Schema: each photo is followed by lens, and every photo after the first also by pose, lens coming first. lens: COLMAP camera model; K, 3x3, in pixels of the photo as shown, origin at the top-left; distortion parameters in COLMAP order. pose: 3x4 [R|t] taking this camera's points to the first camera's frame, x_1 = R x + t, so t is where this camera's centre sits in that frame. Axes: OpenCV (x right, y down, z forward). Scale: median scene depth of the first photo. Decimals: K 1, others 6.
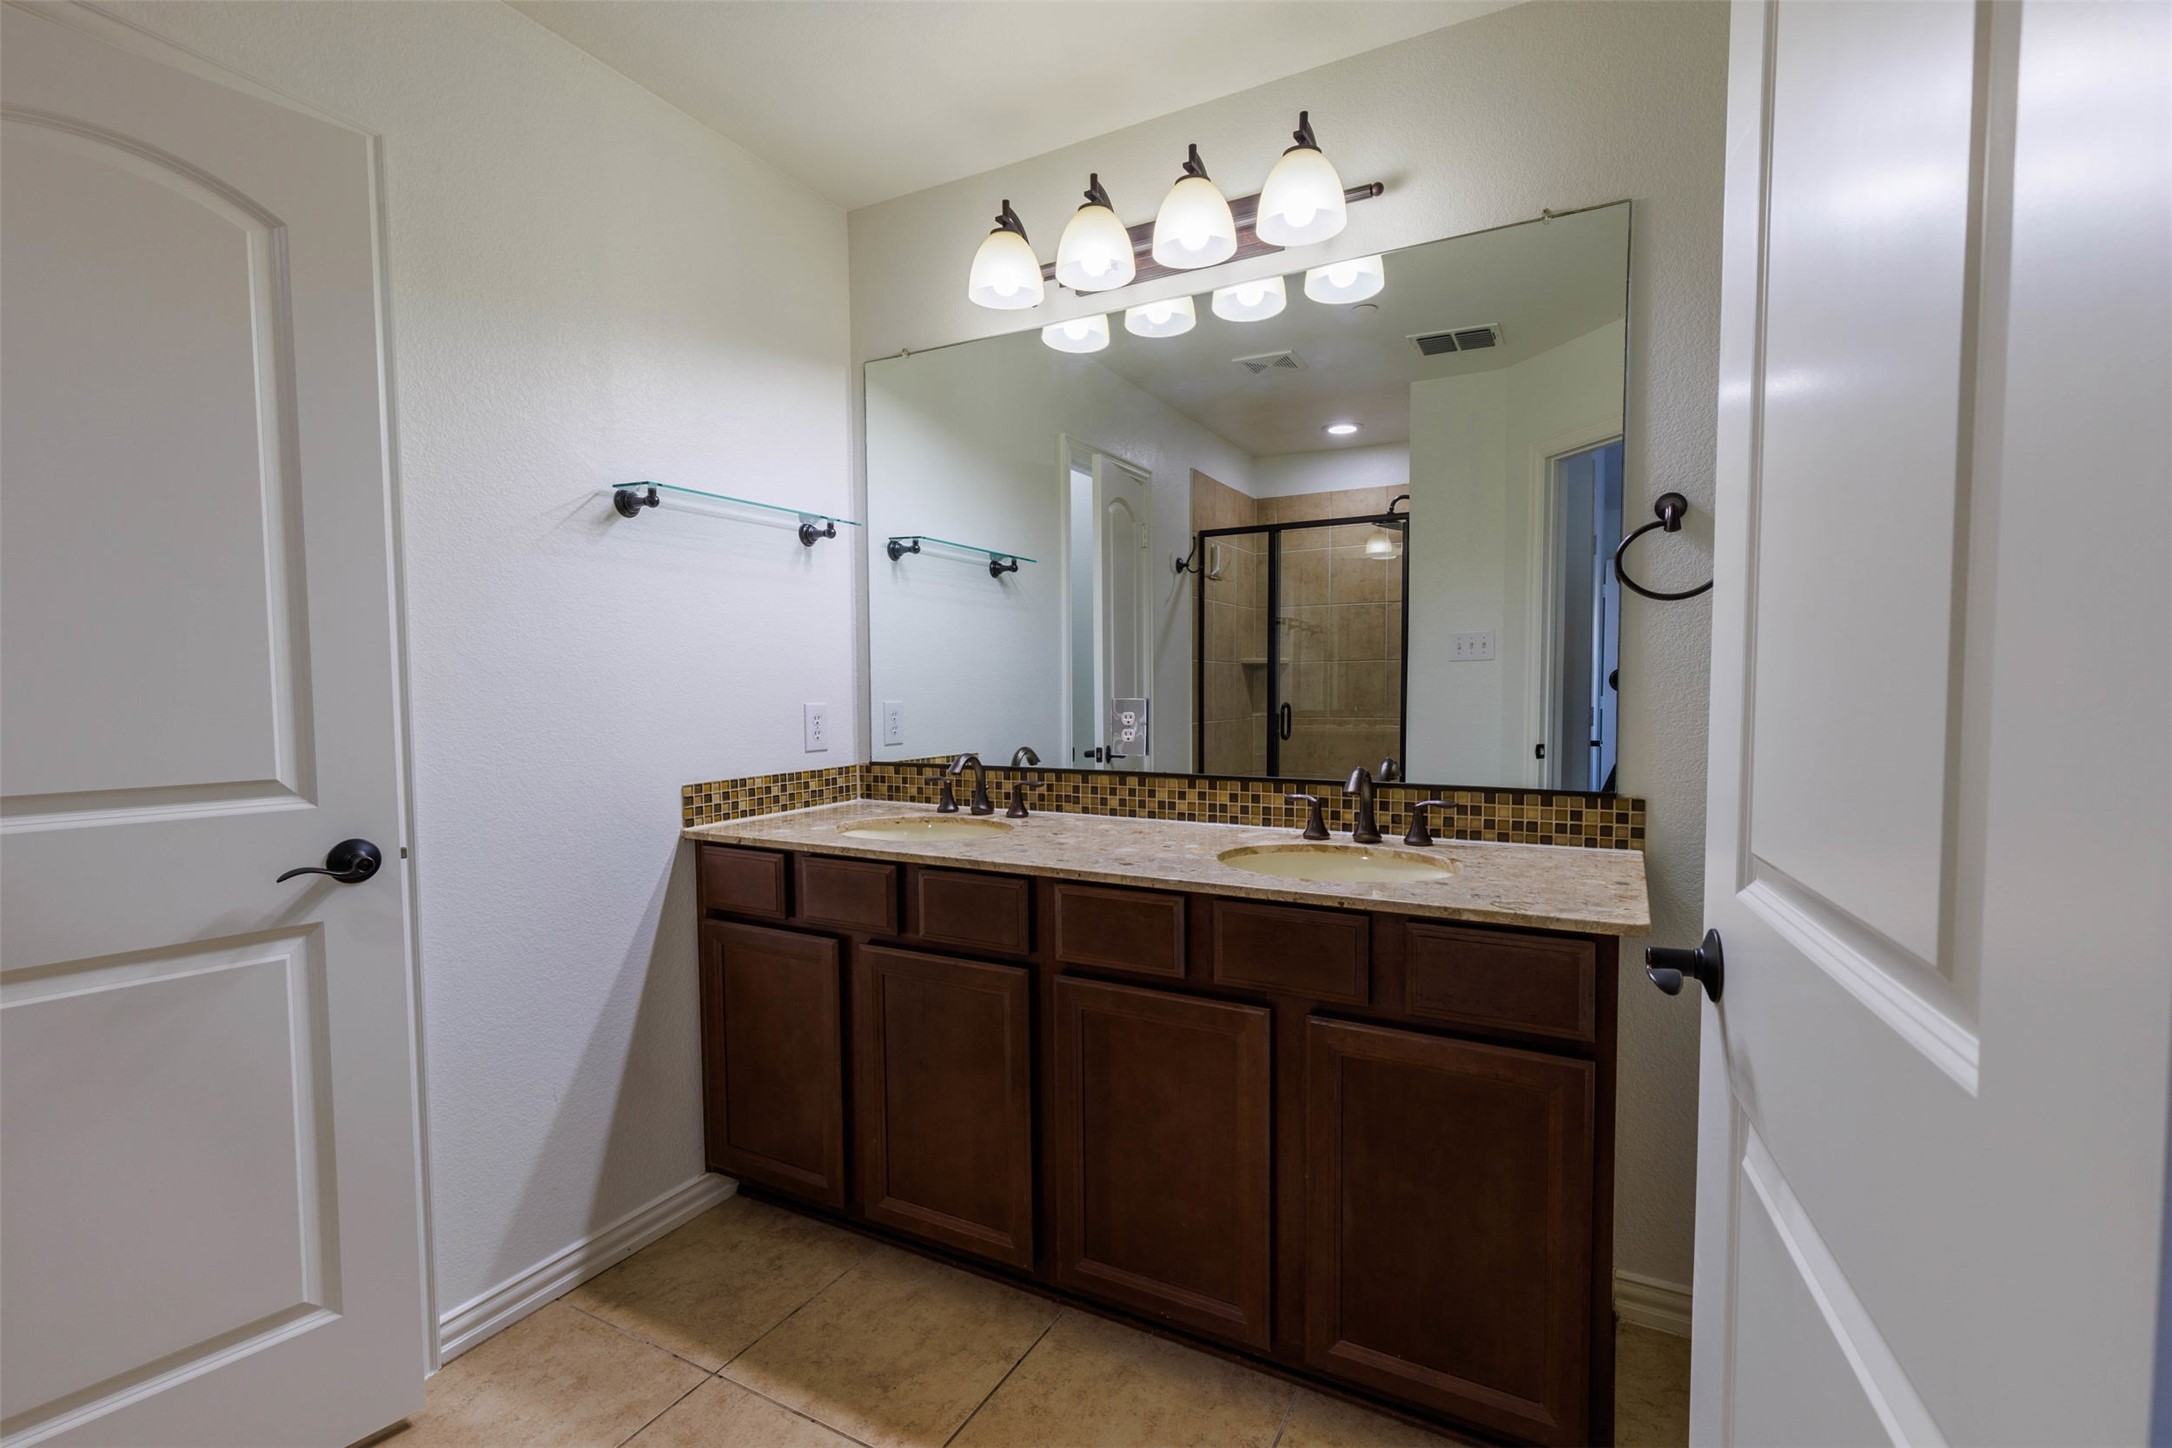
lens RADIAL K [[944.1, 0, 1126.0], [0, 944.1, 731.6], [0, 0, 1]] dist [0.002147, -0.000010]
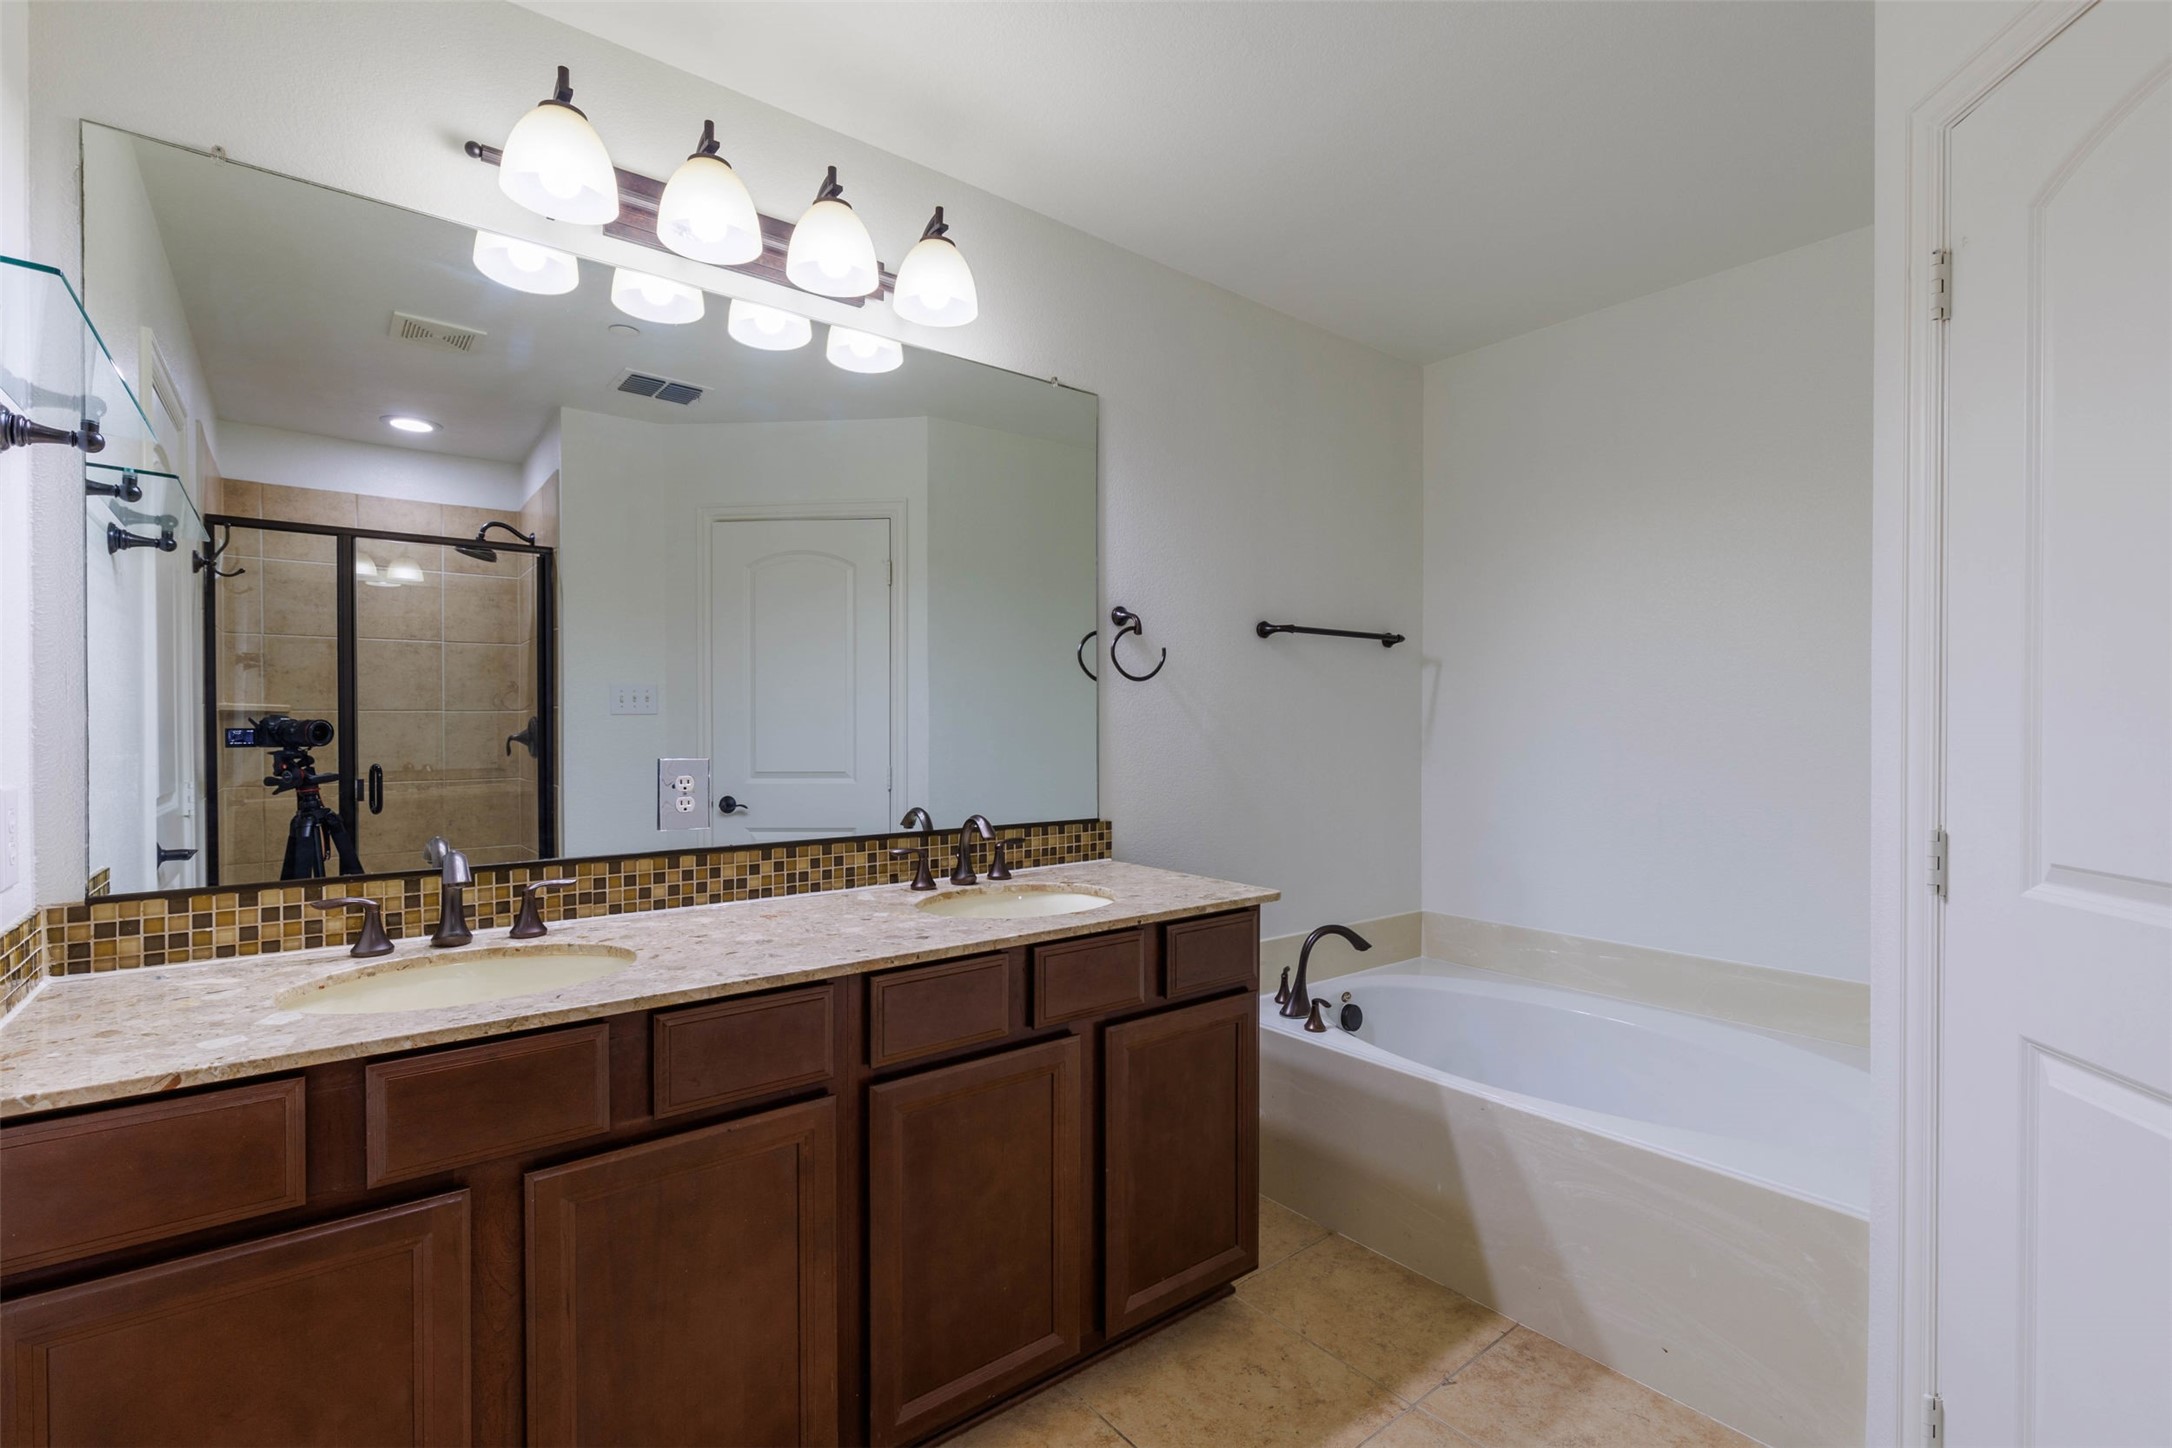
lens RADIAL K [[984.3, 0, 1091.1], [0, 984.3, 730.2], [0, 0, 1]] dist [0.006198, 0.000190]
pose [[0.407775, 0.007943, 0.913048, -0.646887], [0.055804, 0.997876, -0.033604, -0.011627], [-0.911376, 0.064654, 0.406465, 0.357462]]
